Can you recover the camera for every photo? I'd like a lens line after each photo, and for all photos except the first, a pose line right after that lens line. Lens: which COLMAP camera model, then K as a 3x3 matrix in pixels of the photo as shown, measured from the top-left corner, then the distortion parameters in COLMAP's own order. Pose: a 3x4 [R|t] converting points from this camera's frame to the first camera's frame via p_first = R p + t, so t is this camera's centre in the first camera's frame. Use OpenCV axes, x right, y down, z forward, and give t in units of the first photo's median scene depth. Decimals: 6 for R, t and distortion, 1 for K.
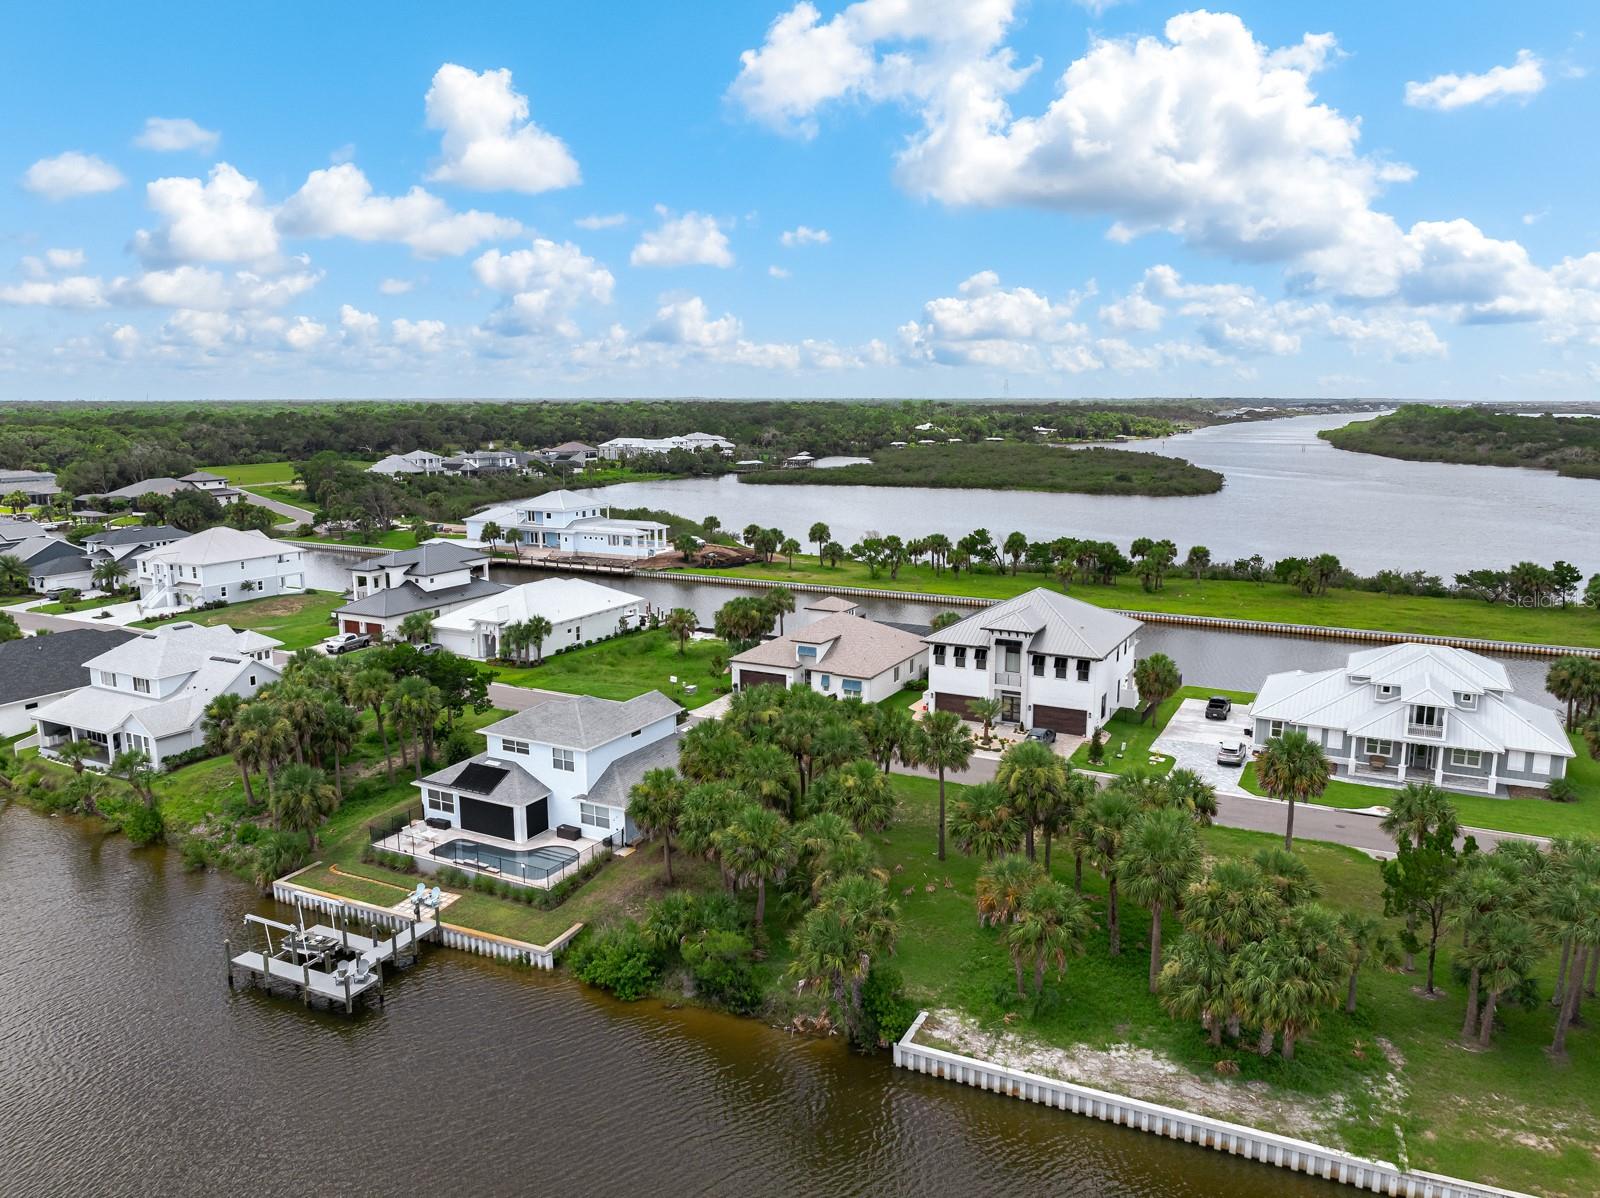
lens RADIAL K [[1120.1, 0, 806.1], [0, 1120.1, 597.8], [0, 0, 1]] dist [-0.030223, 0.014350]
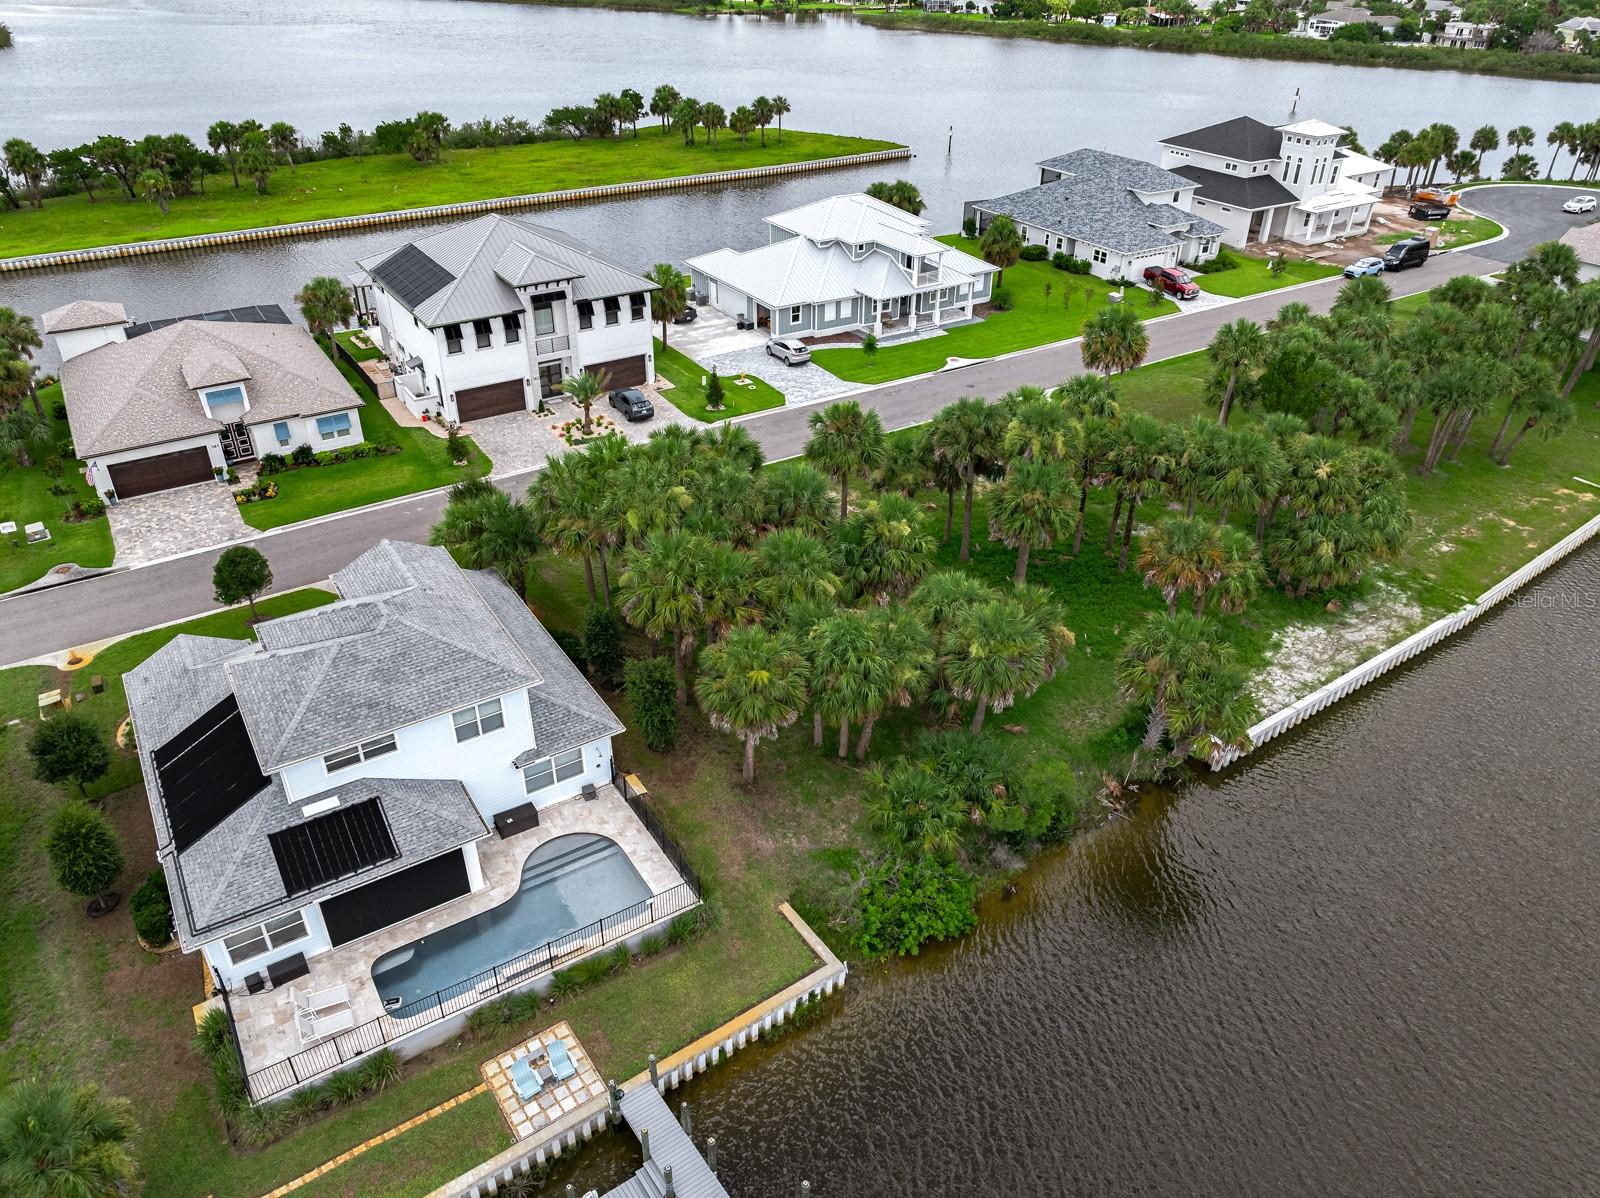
lens RADIAL K [[1108.7, 0, 797.1], [0, 1108.7, 595.5], [0, 0, 1]] dist [-0.029063, 0.015698]
pose [[0.498945, -0.456083, 0.736914, -0.447713], [0.140111, 0.881583, 0.450755, -0.112844], [-0.855233, -0.121652, 0.503764, 0.534361]]
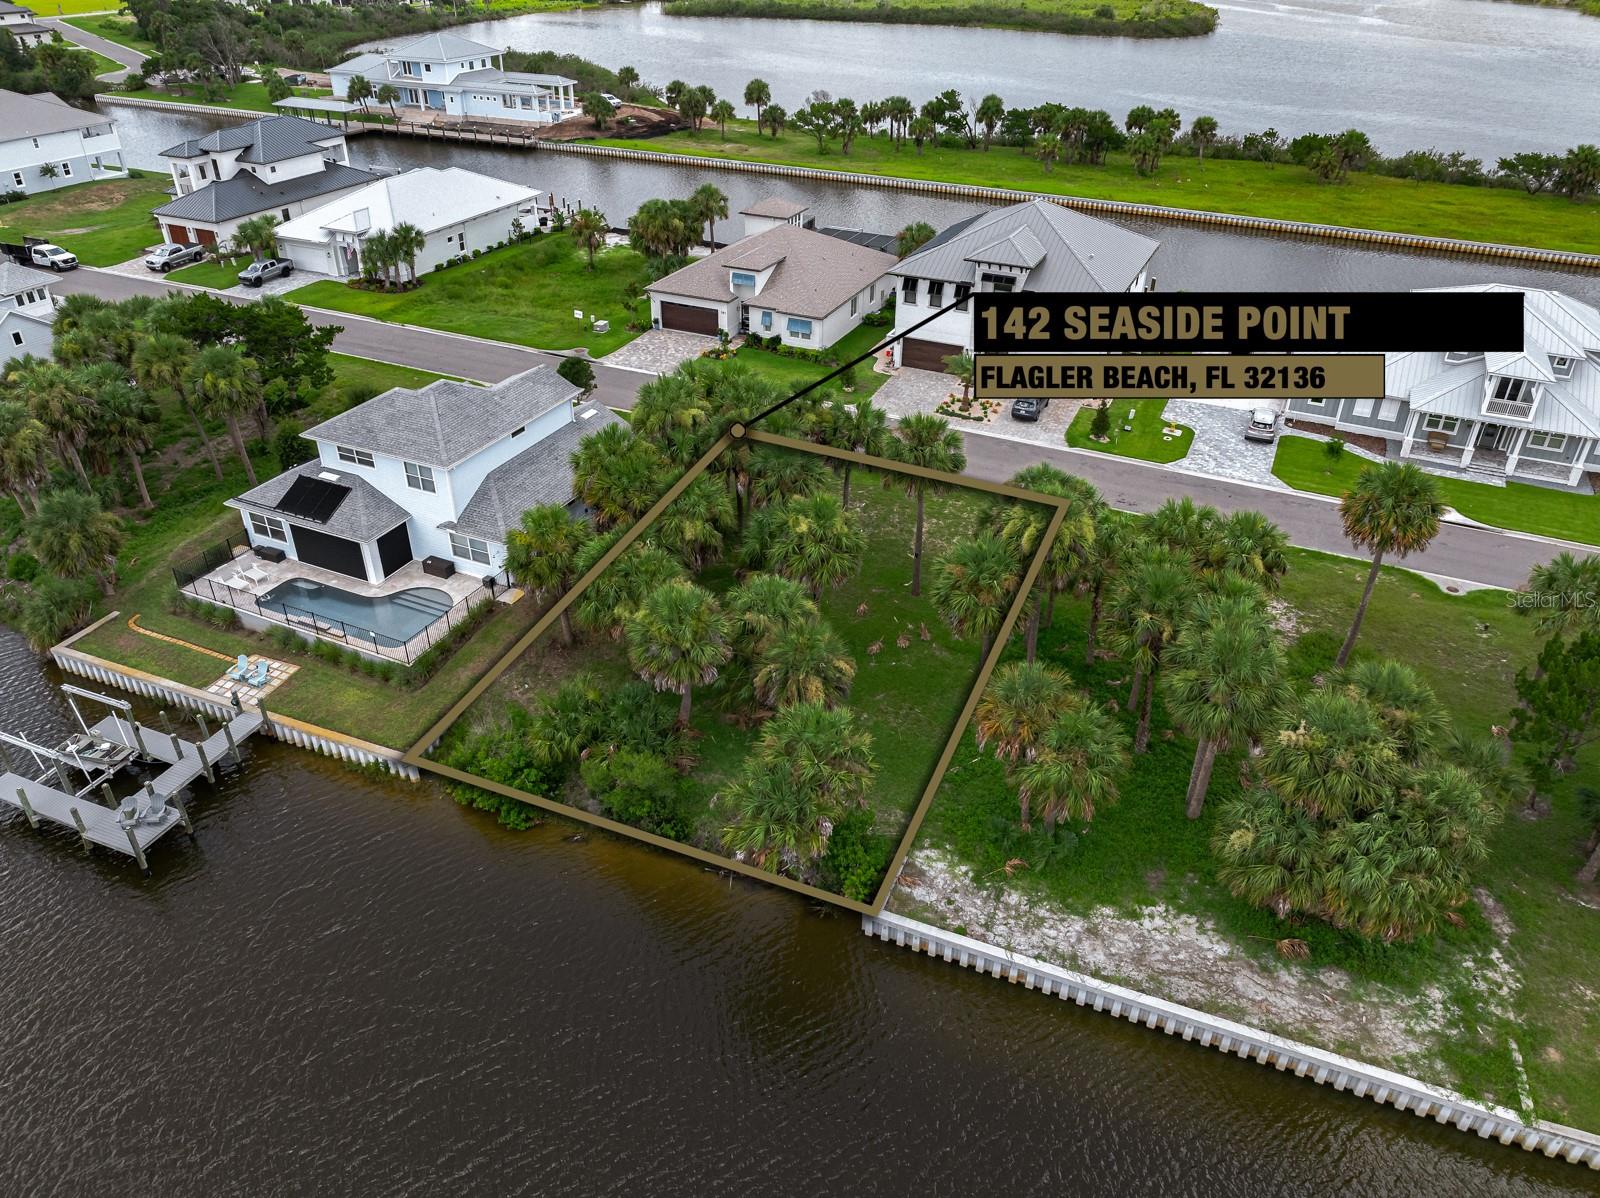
lens RADIAL K [[1114.0, 0, 806.6], [0, 1114.0, 589.3], [0, 0, 1]] dist [-0.030196, 0.016864]
pose [[0.998606, -0.016287, 0.050205, 0.003258], [-0.003622, 0.927813, 0.373029, -0.056826], [-0.052656, -0.372691, 0.926460, 0.235819]]
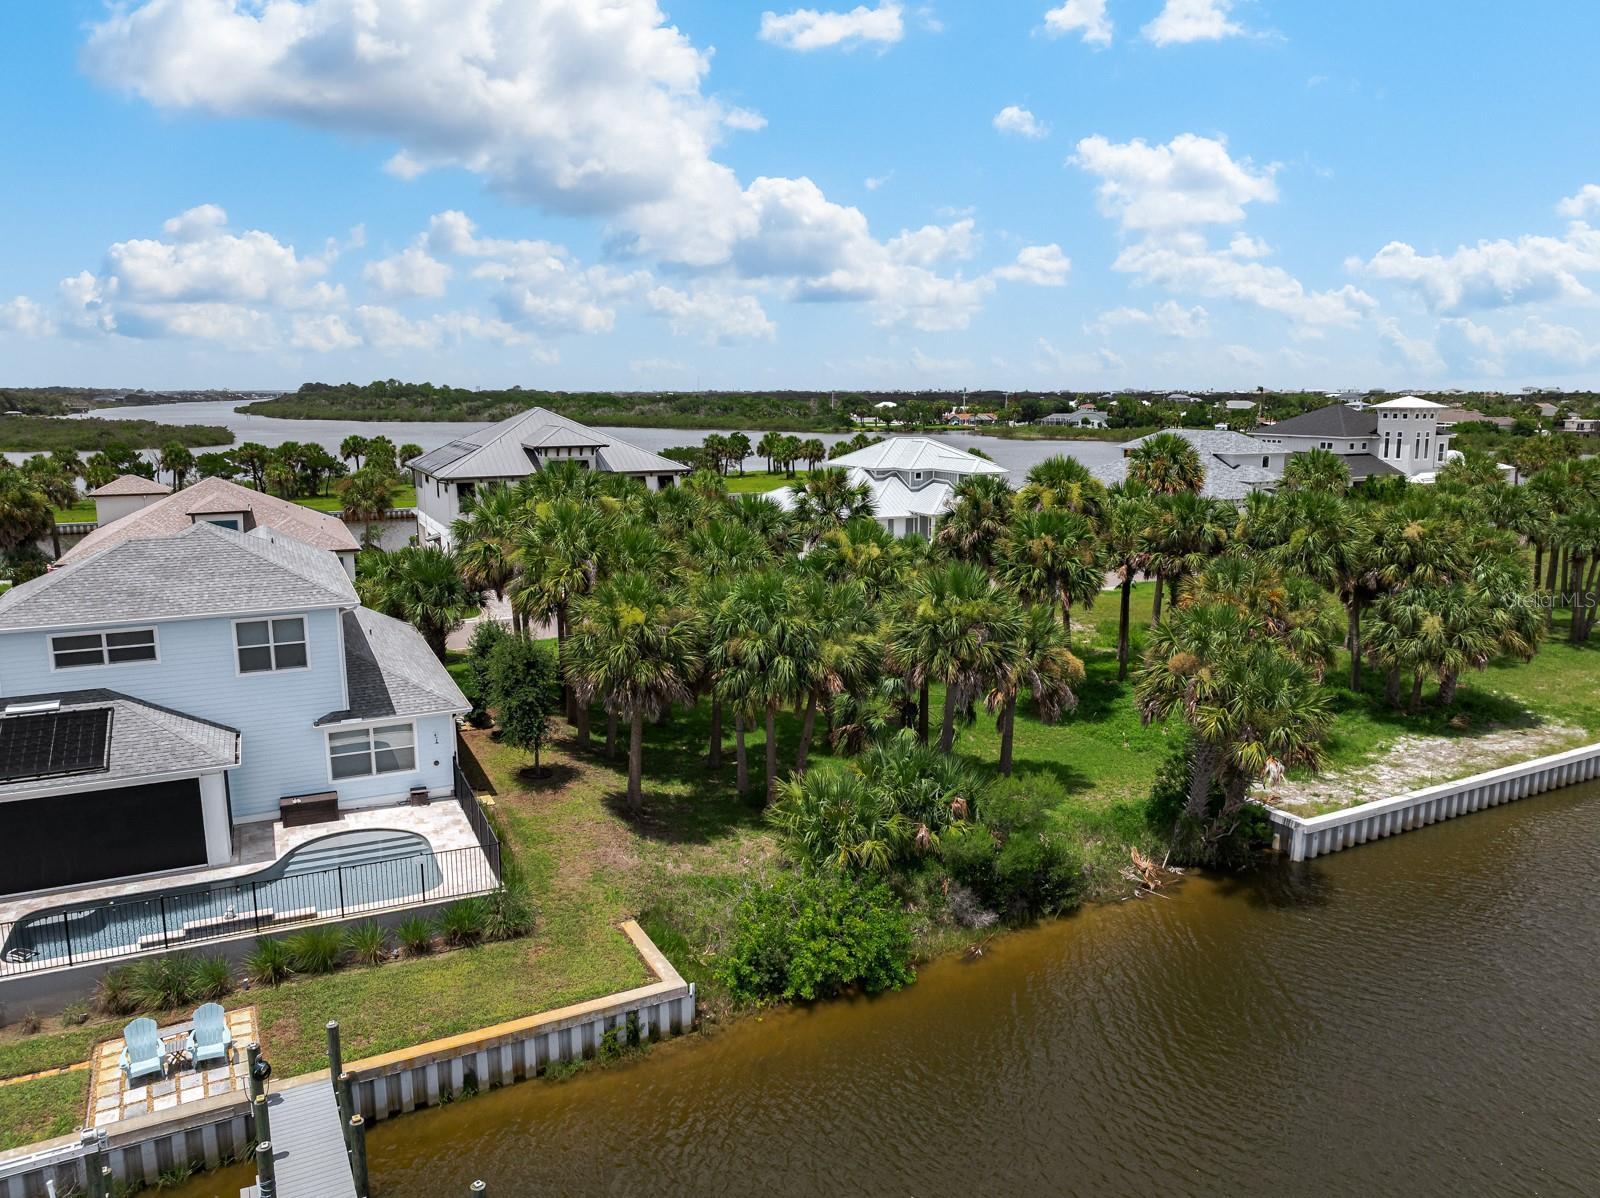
lens RADIAL K [[1126.0, 0, 797.4], [0, 1126.0, 592.9], [0, 0, 1]] dist [-0.025198, 0.005060]
pose [[0.604133, -0.140533, 0.784394, -0.378071], [0.138308, 0.987879, 0.070466, 0.108372], [-0.784790, 0.065917, 0.616247, 0.509830]]
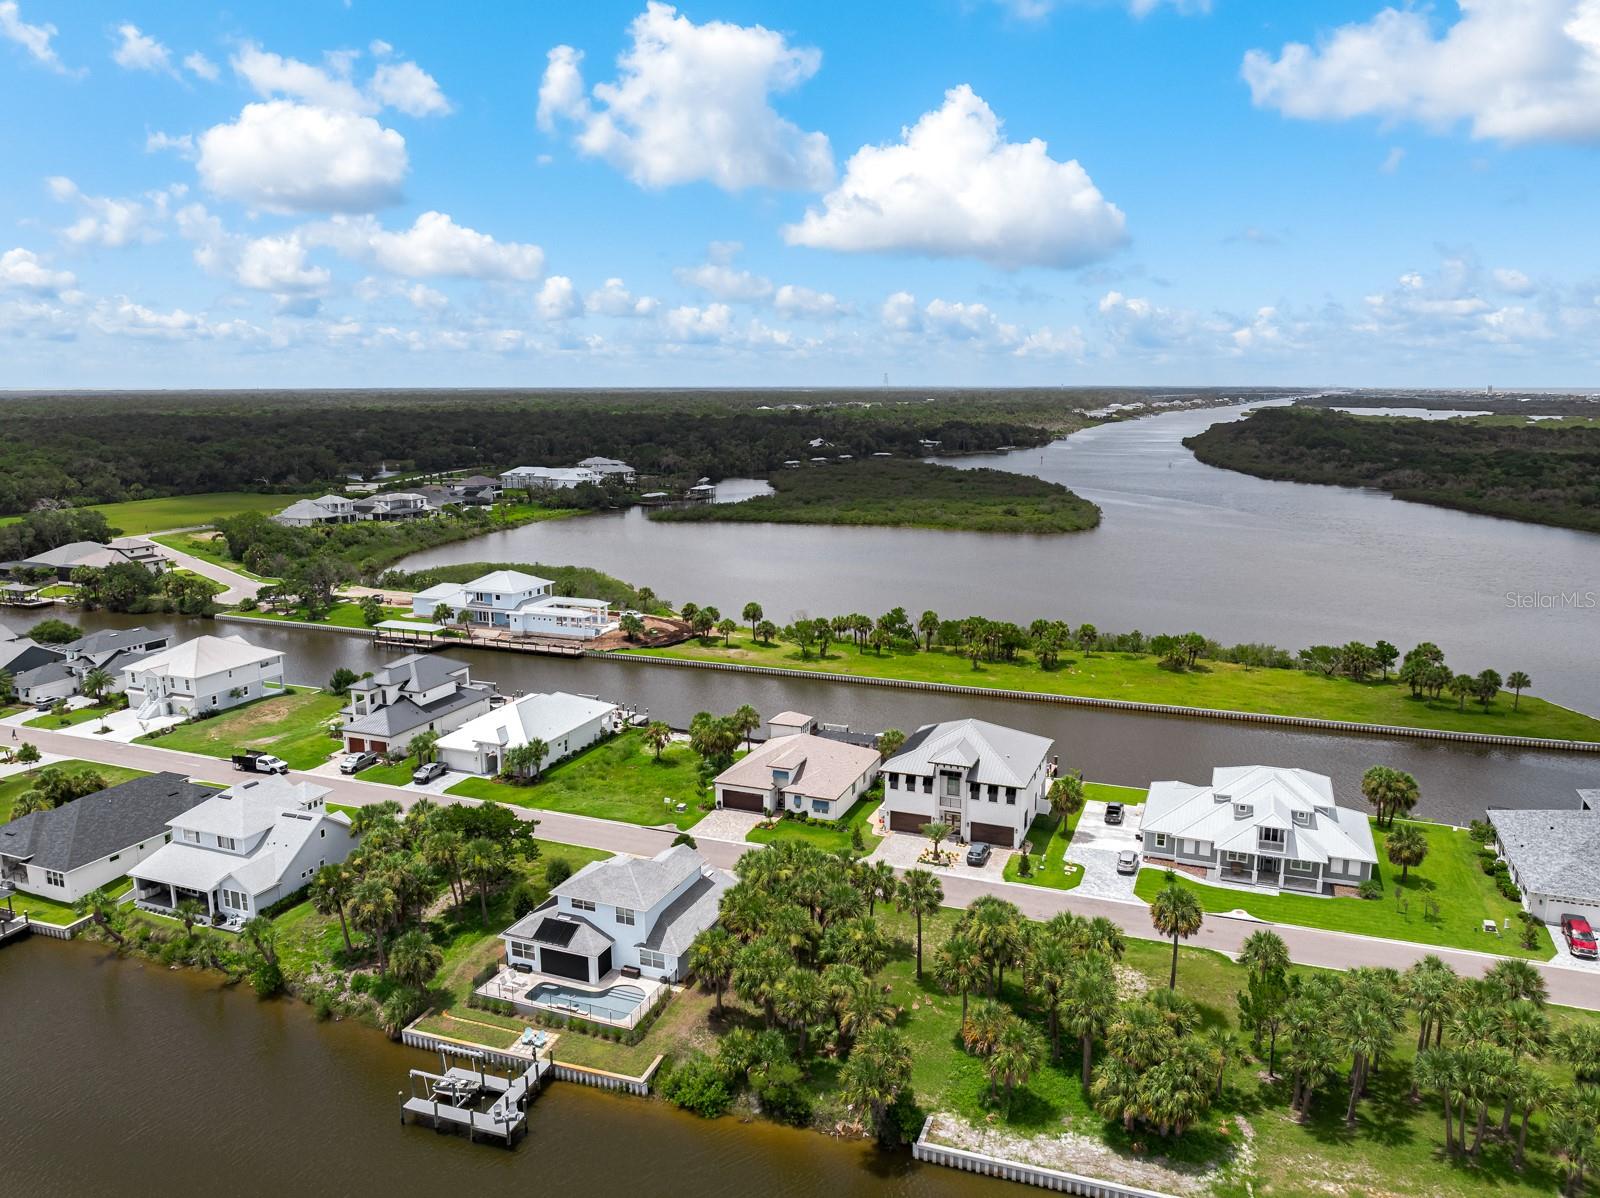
lens RADIAL K [[1116.9, 0, 807.6], [0, 1116.9, 602.4], [0, 0, 1]] dist [-0.029854, 0.012339]
pose [[0.994396, -0.021761, 0.103456, -0.118197], [0.020650, 0.999717, 0.011796, -0.197203], [-0.103684, -0.009593, 0.994564, -0.248591]]
